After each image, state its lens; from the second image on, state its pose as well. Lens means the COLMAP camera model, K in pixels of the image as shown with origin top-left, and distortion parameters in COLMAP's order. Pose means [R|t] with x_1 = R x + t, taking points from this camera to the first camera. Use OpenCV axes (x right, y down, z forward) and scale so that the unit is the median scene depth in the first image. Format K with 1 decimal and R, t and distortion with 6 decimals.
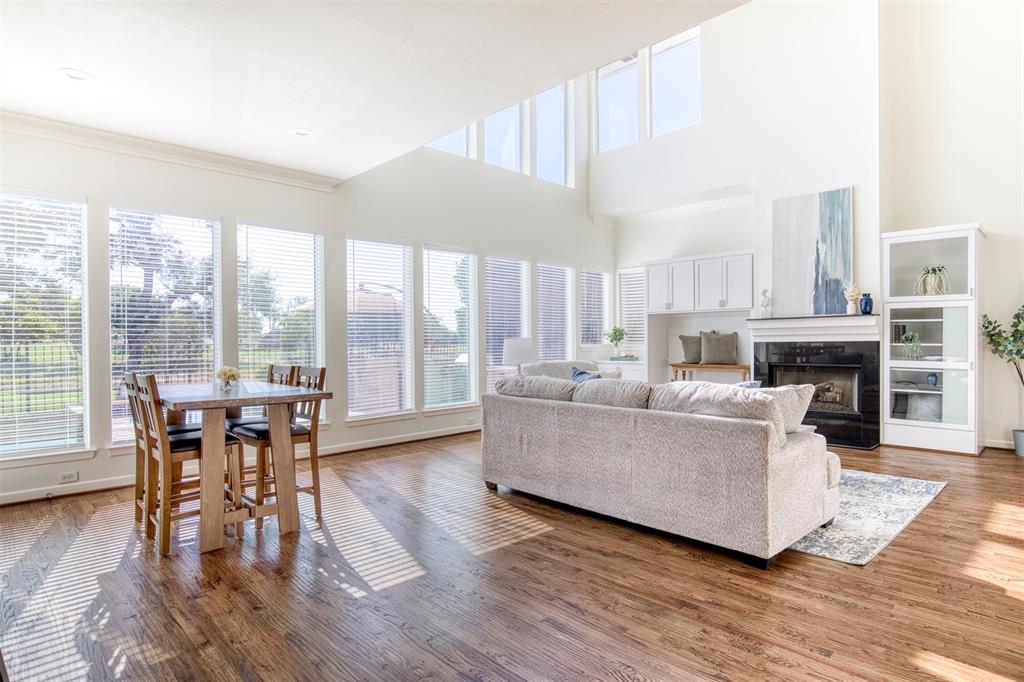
lens RADIAL K [[560.7, 0, 512.0], [0, 560.7, 341.0], [0, 0, 1]] dist [-0.016818, 0.002201]
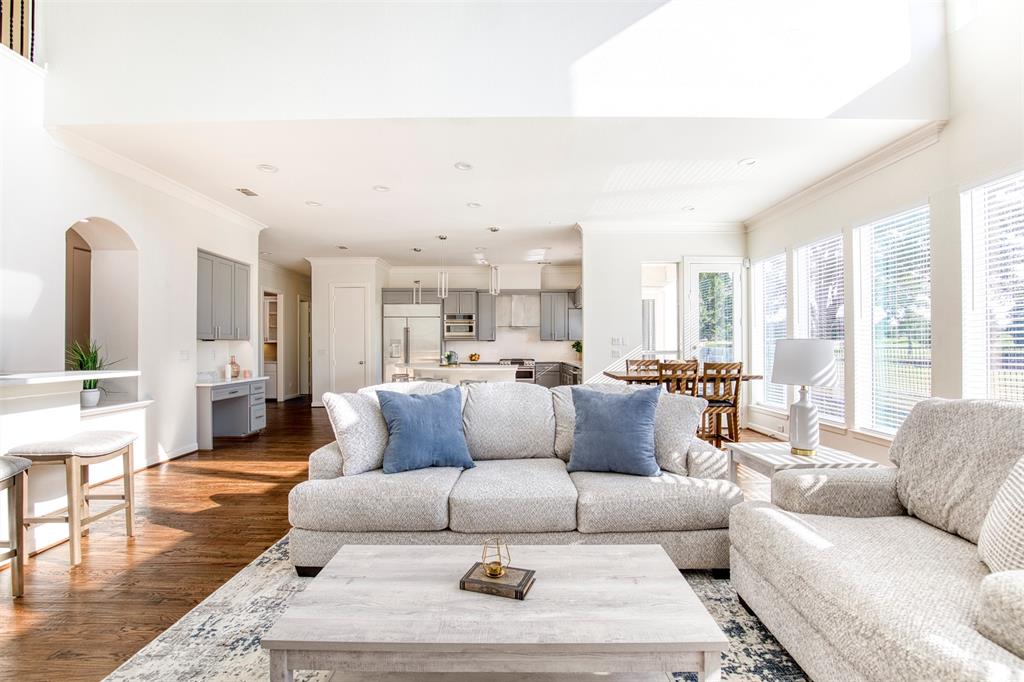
lens RADIAL K [[469.6, 0, 514.0], [0, 469.6, 343.5], [0, 0, 1]] dist [-0.028462, 0.000718]
pose [[-0.698247, 0.006149, -0.715830, 0.488235], [0.008017, 0.999968, 0.000770, -0.004084], [0.715812, -0.005202, -0.698274, 0.988995]]
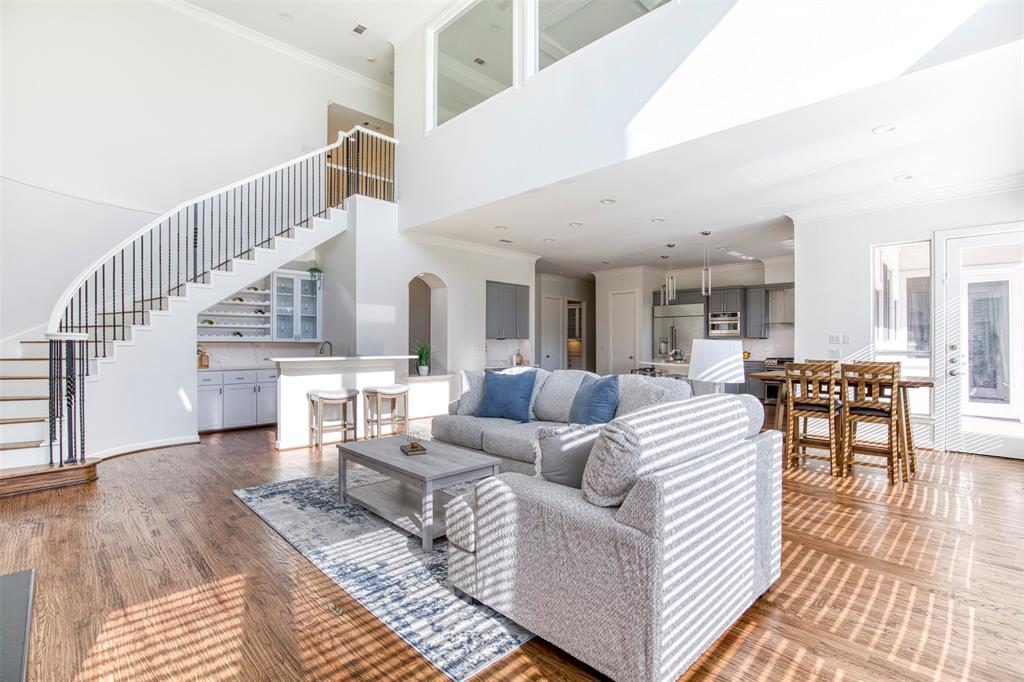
lens RADIAL K [[469.6, 0, 514.0], [0, 469.6, 343.5], [0, 0, 1]] dist [-0.028462, 0.000718]
pose [[-0.999869, 0.005967, -0.015057, 0.219430], [0.005940, 0.999981, 0.001829, -0.003636], [0.015067, 0.001739, -0.999885, 1.341420]]
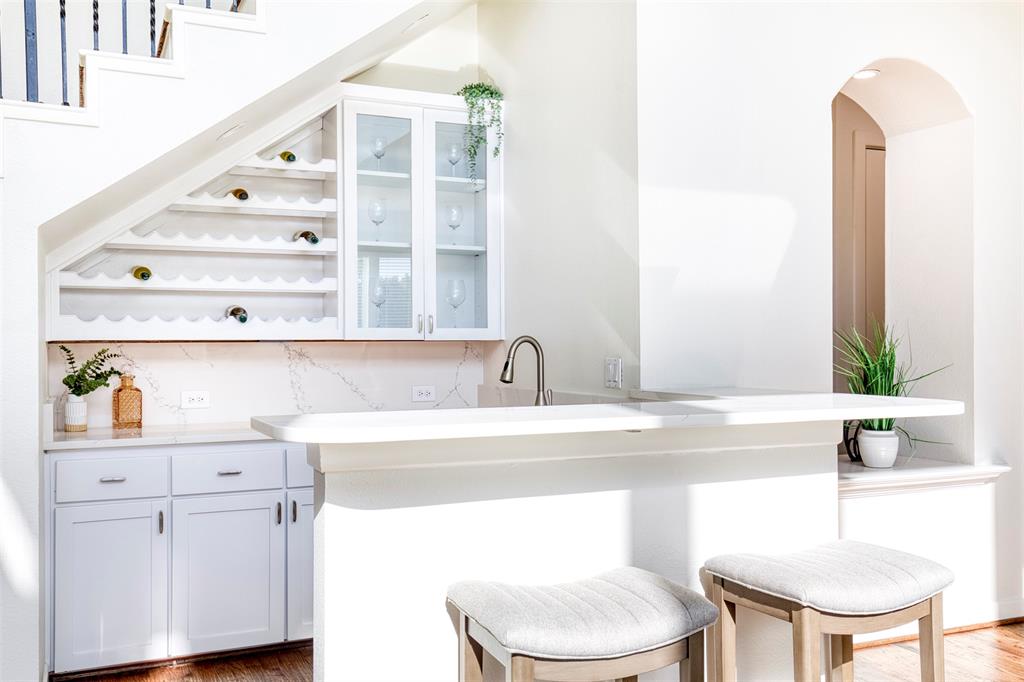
lens RADIAL K [[966.8, 0, 512.0], [0, 966.8, 341.0], [0, 0, 1]] dist [0.050239, 0.004663]
pose [[-0.938398, 0.013397, 0.345297, 0.447411], [0.012524, 0.999910, -0.004759, -0.003591], [-0.345330, -0.000141, -0.938481, 0.791254]]
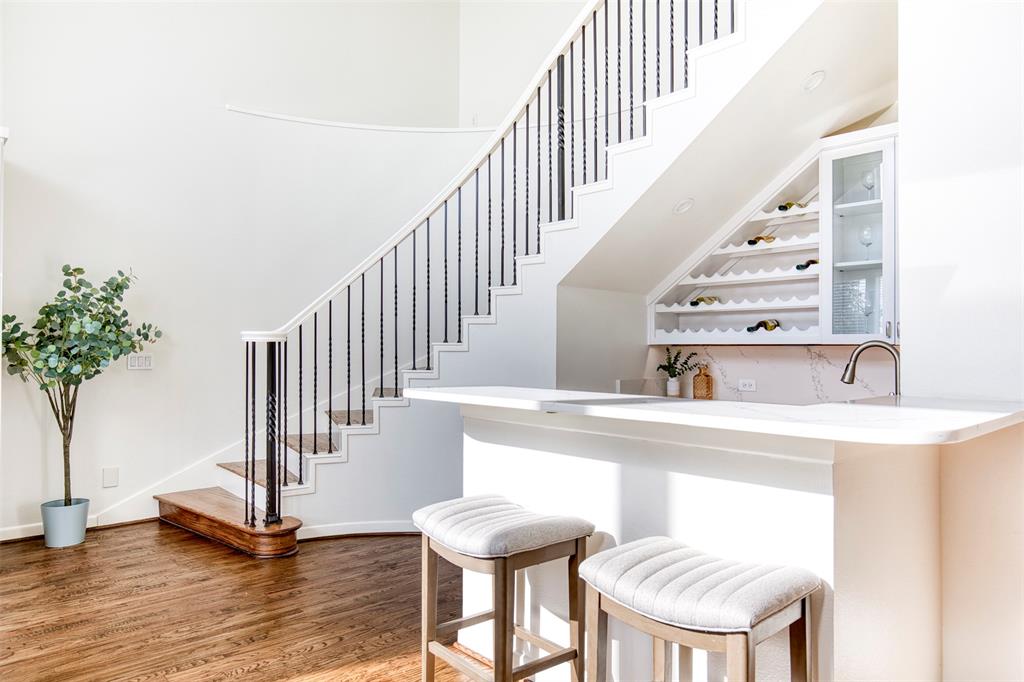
lens RADIAL K [[681.7, 0, 512.0], [0, 681.7, 341.0], [0, 0, 1]] dist [0.001664, 0.000002]
pose [[0.036105, 0.017926, 0.999187, 0.186997], [-0.003612, 0.999835, -0.017807, -0.000235], [-0.999341, -0.002966, 0.036164, 0.443022]]
